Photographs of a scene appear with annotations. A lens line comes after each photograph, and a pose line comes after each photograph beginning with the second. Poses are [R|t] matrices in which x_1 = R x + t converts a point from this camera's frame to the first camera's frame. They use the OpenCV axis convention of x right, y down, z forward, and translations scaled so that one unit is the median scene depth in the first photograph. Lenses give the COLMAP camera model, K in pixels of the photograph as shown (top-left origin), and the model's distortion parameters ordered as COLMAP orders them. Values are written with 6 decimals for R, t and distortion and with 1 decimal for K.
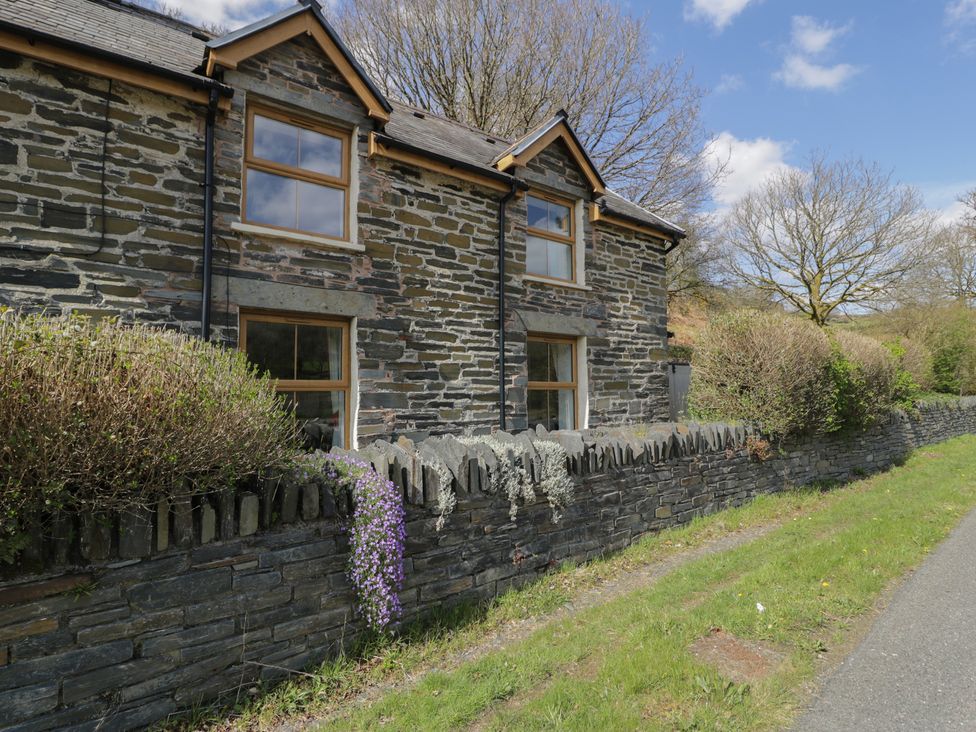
lens RADIAL K [[523.6, 0, 485.5], [0, 523.6, 368.6], [0, 0, 1]] dist [-0.008789, -0.009405]
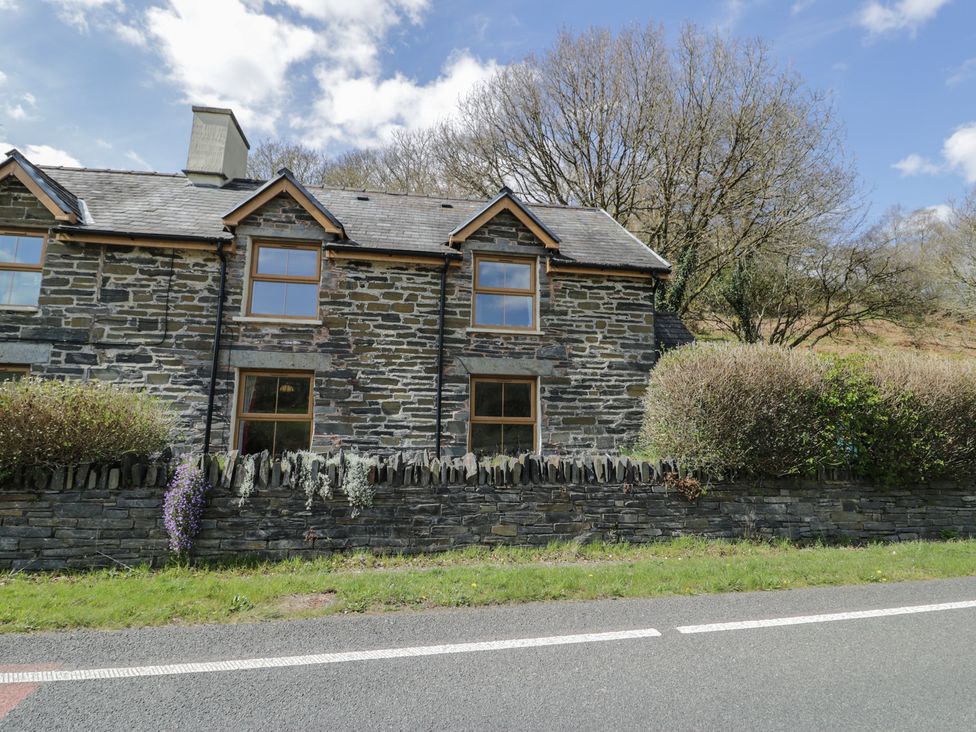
lens RADIAL K [[523.6, 0, 492.0], [0, 523.6, 360.8], [0, 0, 1]] dist [-0.008789, -0.009405]
pose [[0.879794, -0.051355, -0.472573, 0.944168], [0.005738, 0.995222, -0.097468, 0.020964], [0.475321, 0.083040, 0.875885, -0.038538]]
